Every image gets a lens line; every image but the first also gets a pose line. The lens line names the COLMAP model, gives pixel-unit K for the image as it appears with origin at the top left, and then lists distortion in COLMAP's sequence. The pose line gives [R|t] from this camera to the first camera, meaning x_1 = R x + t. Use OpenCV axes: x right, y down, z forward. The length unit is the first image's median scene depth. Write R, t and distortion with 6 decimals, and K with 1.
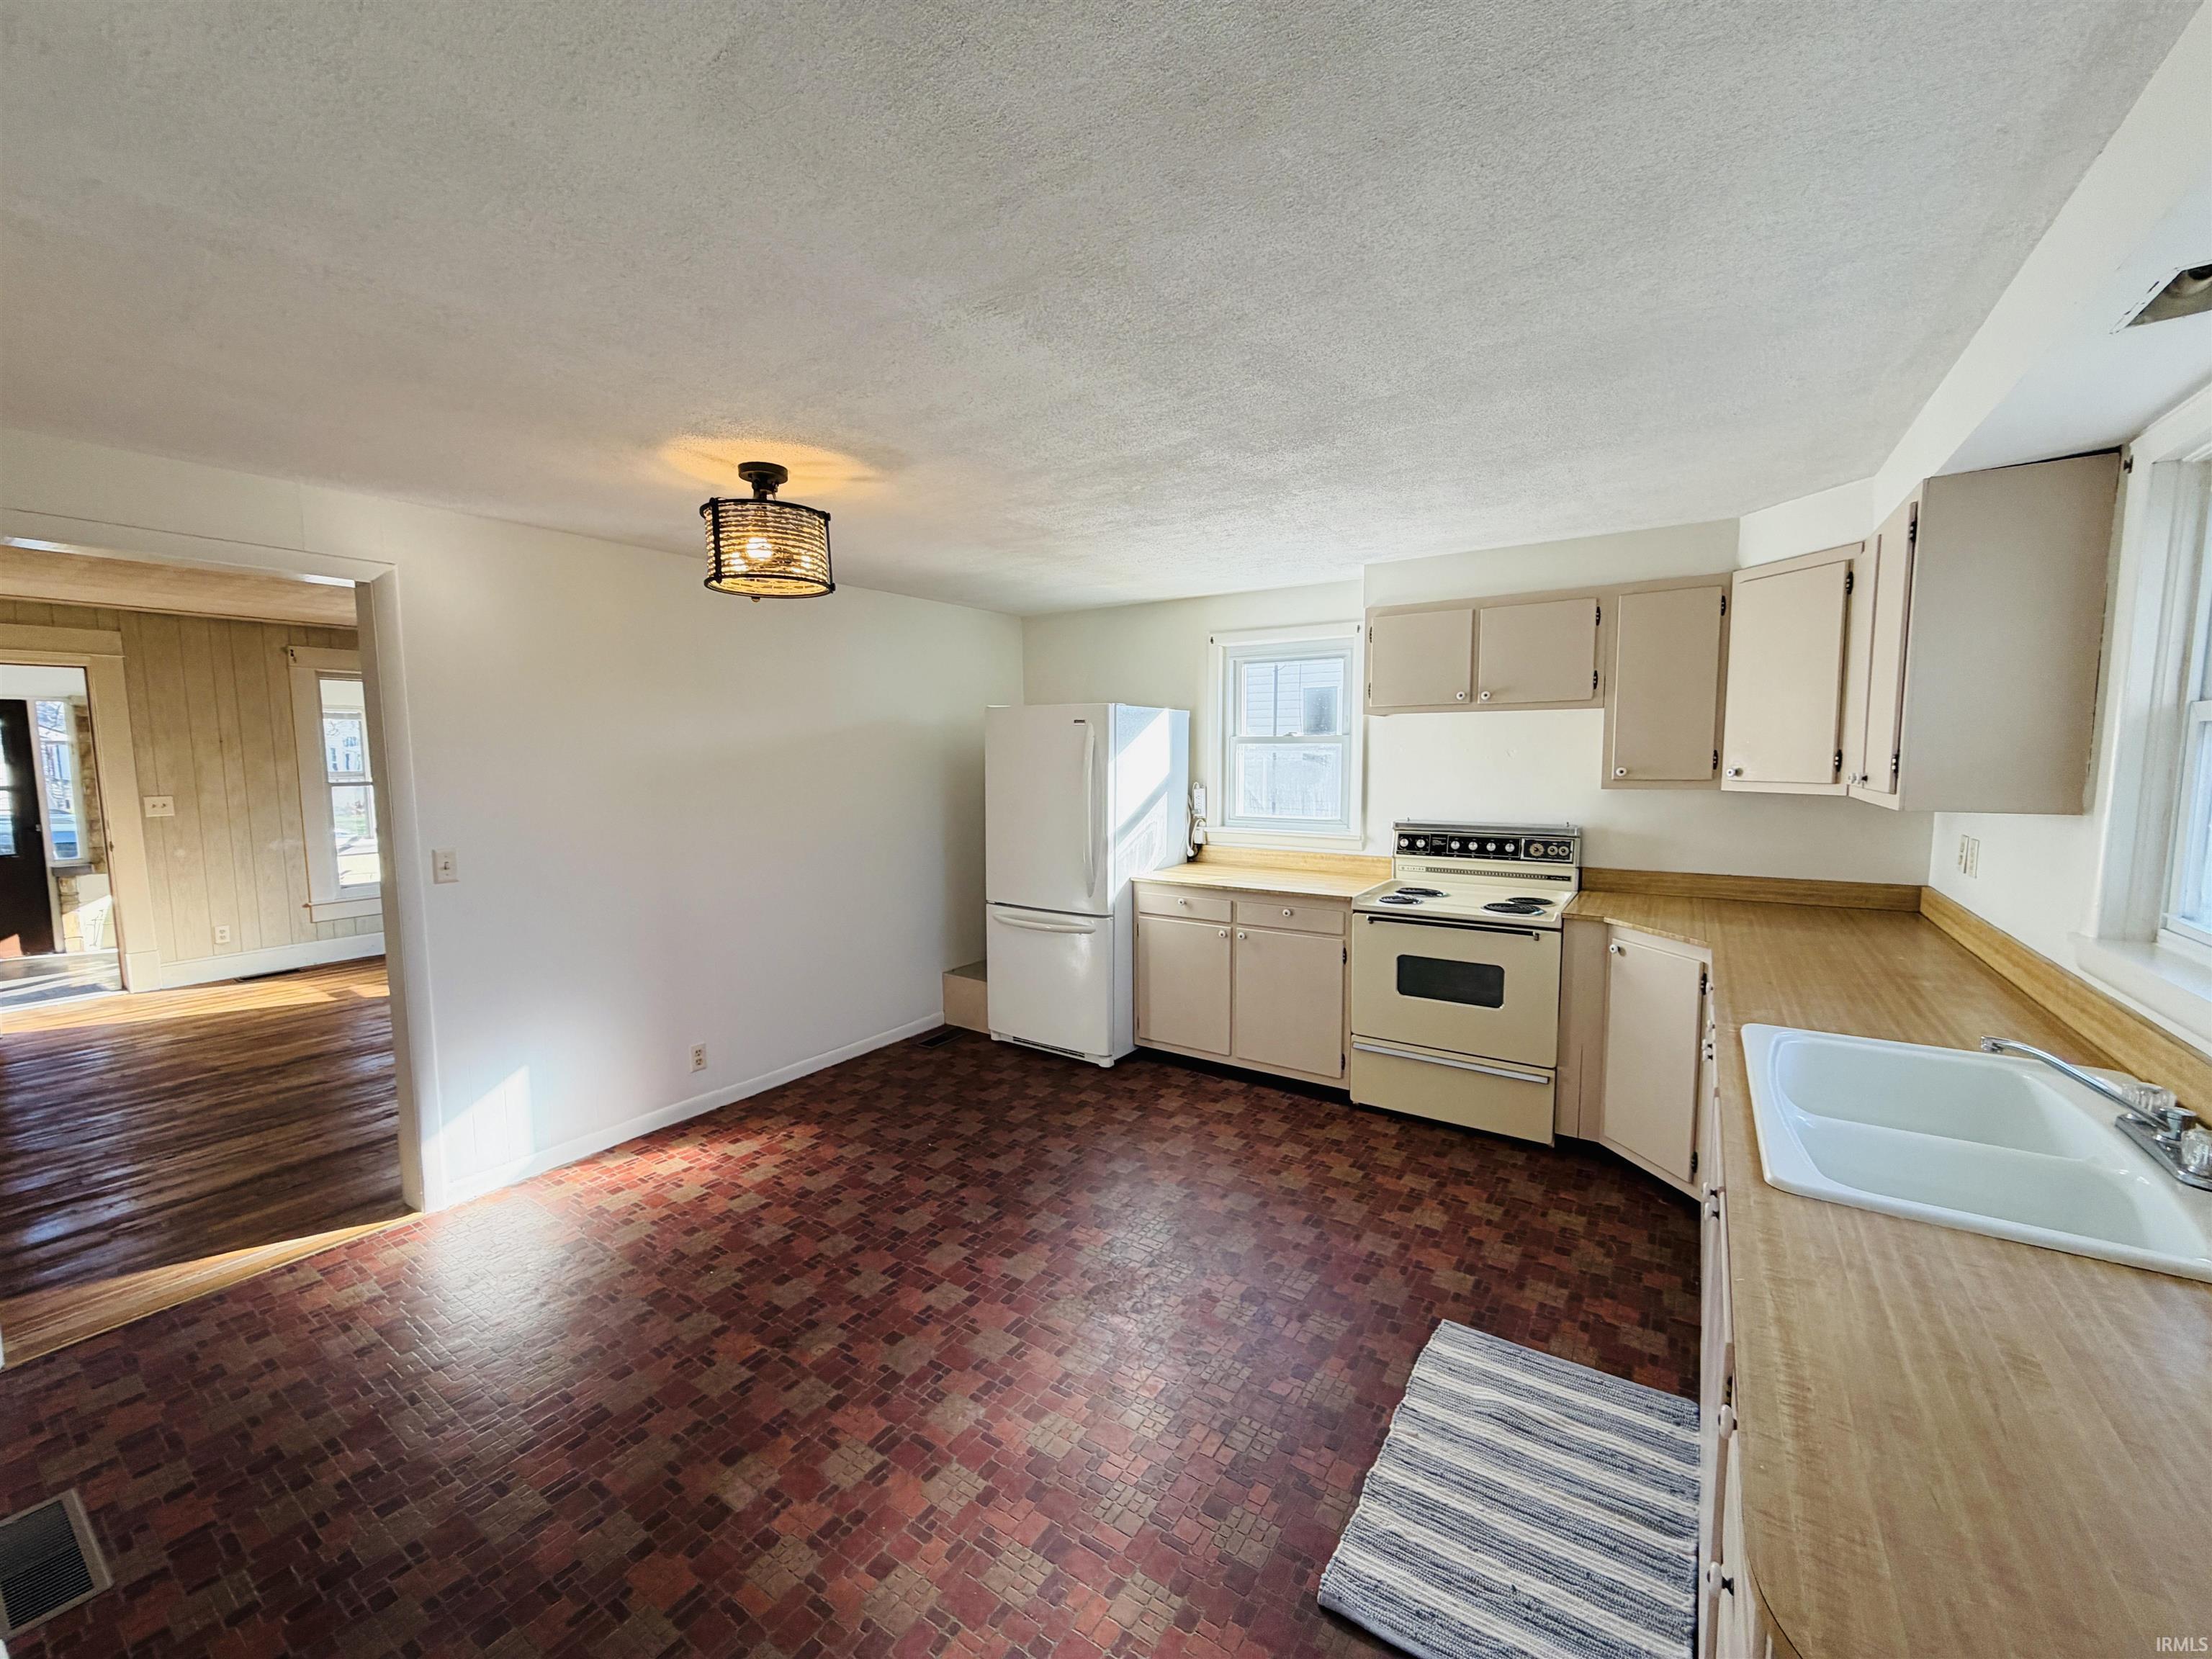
lens RADIAL K [[876.0, 0, 1106.0], [0, 876.0, 829.5], [0, 0, 1]] dist [-0.000769, 0.000130]
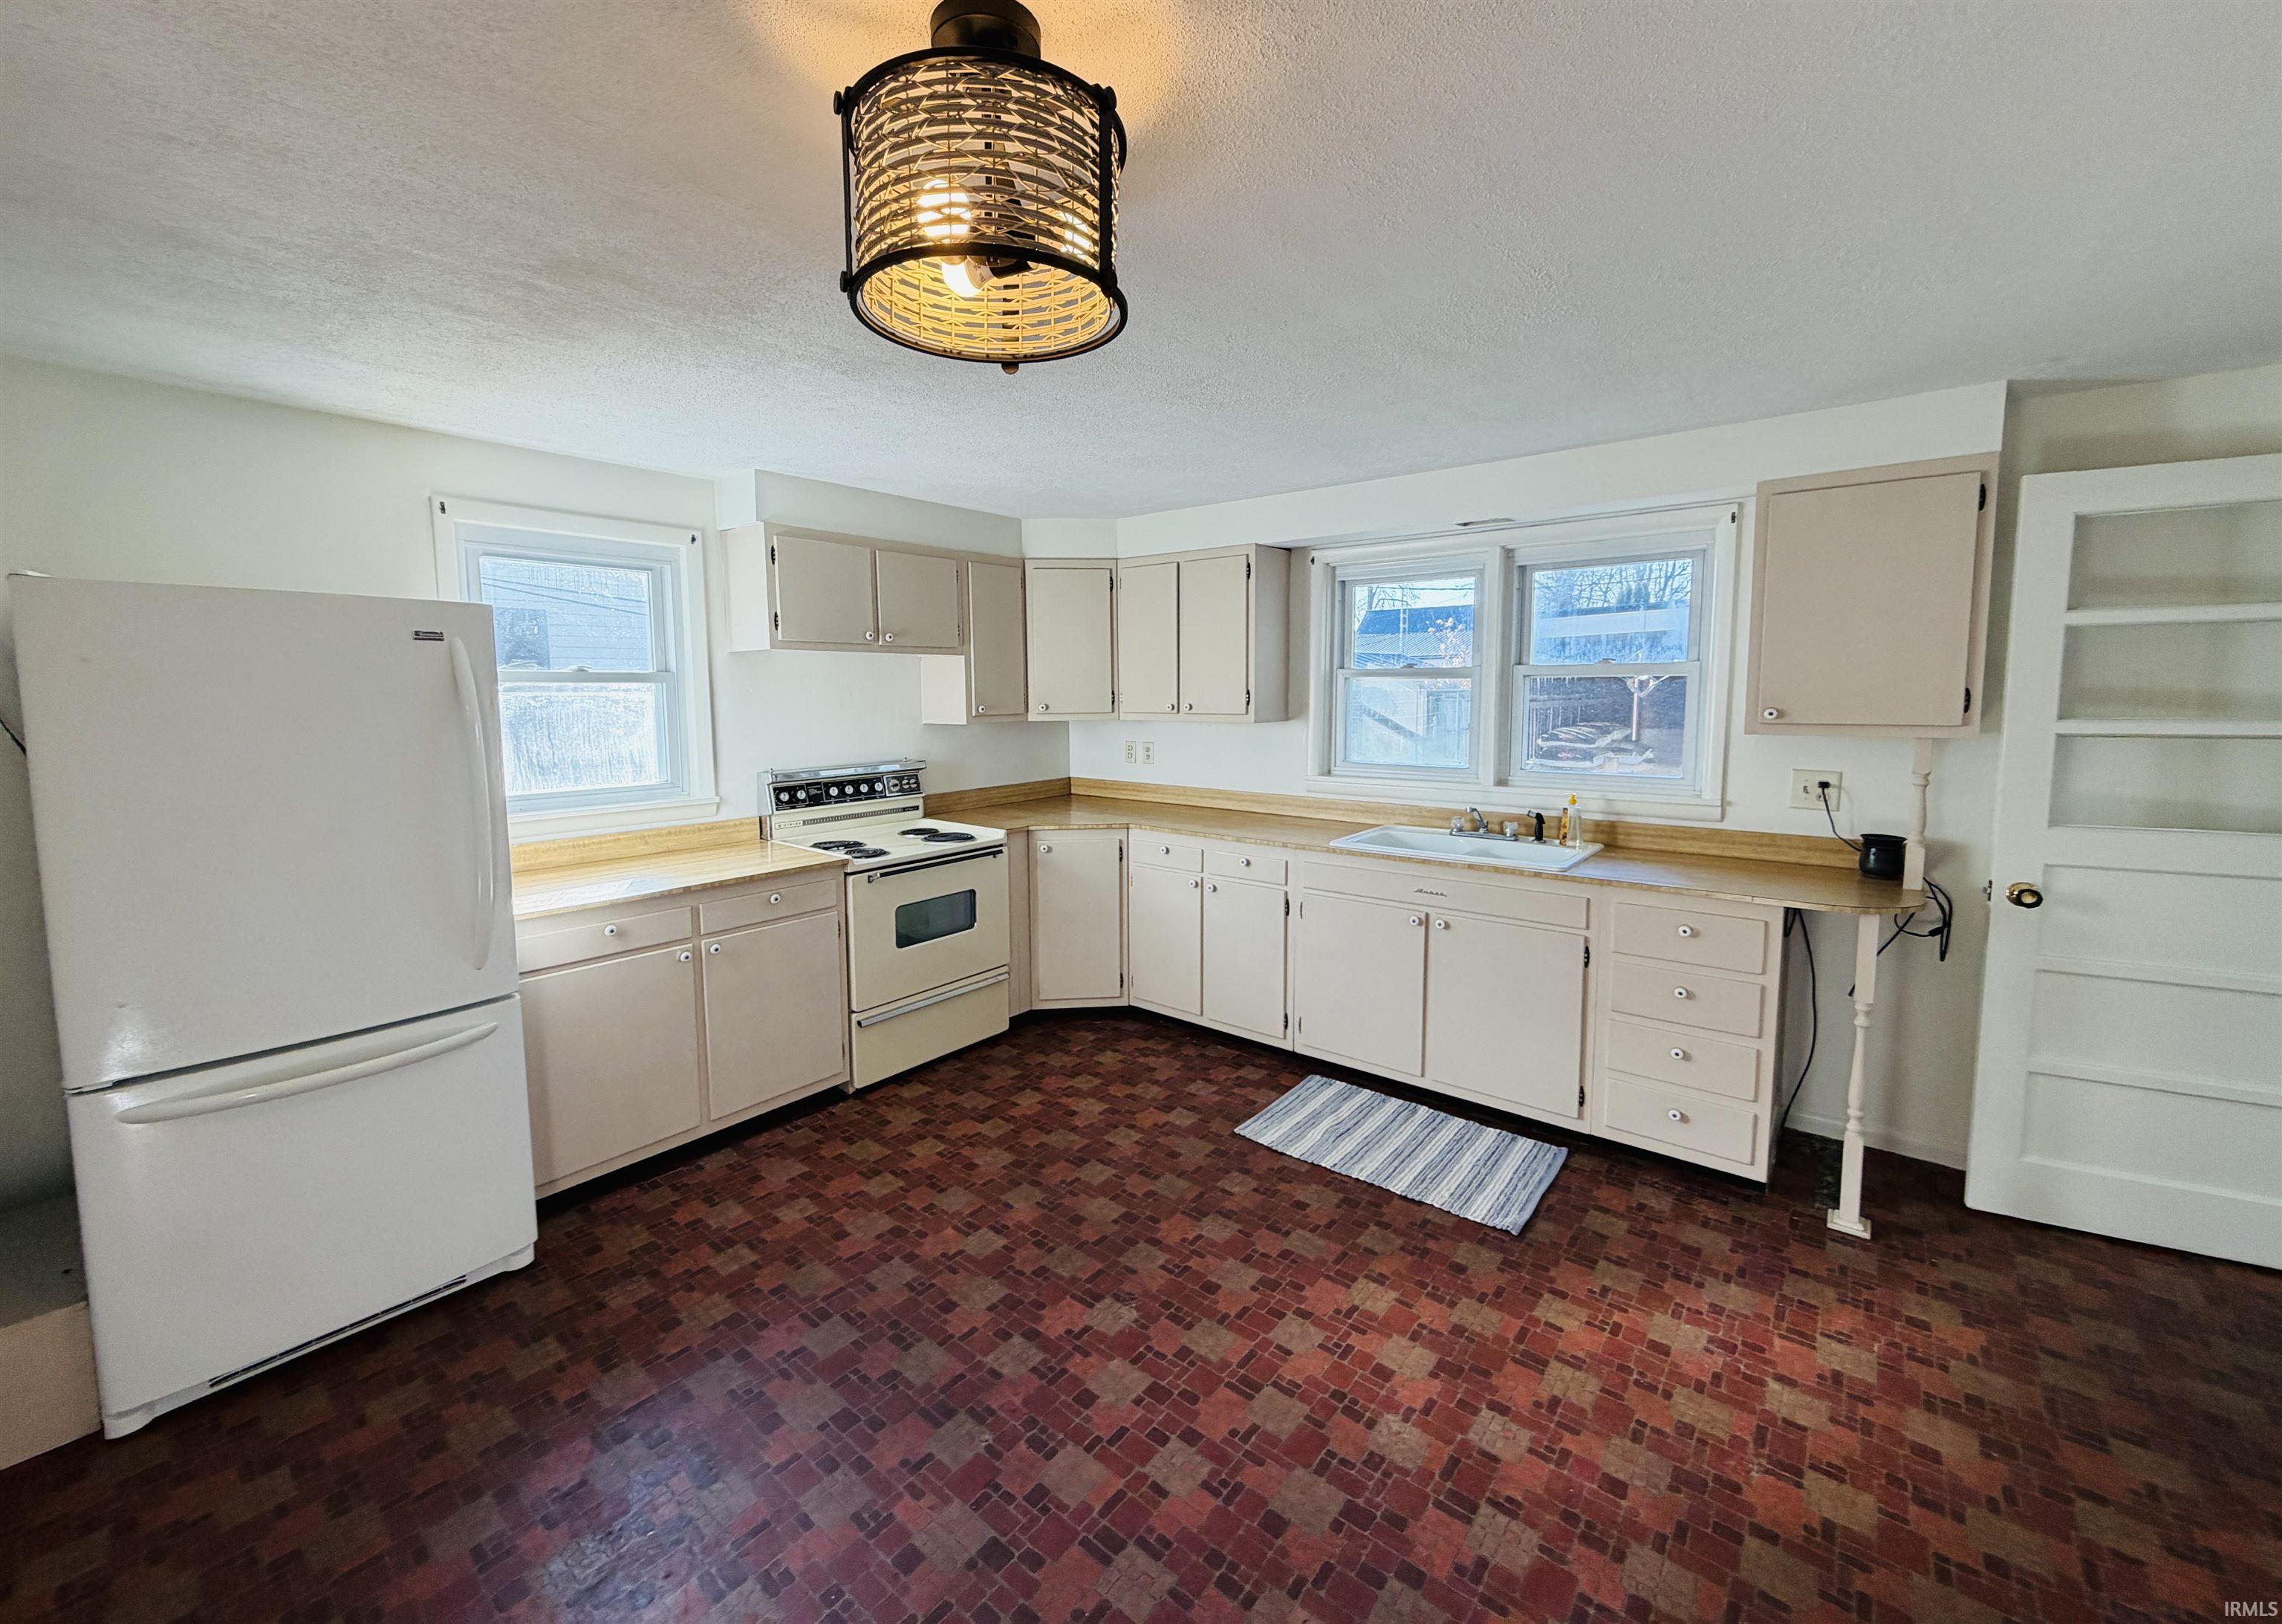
lens RADIAL K [[898.1, 0, 1135.8], [0, 898.1, 775.1], [0, 0, 1]] dist [0.000380, -0.000074]
pose [[0.098245, -0.090175, 0.991068, -0.628187], [0.095035, 0.992185, 0.080855, -0.055814], [-0.990614, 0.086242, 0.106047, 0.676950]]
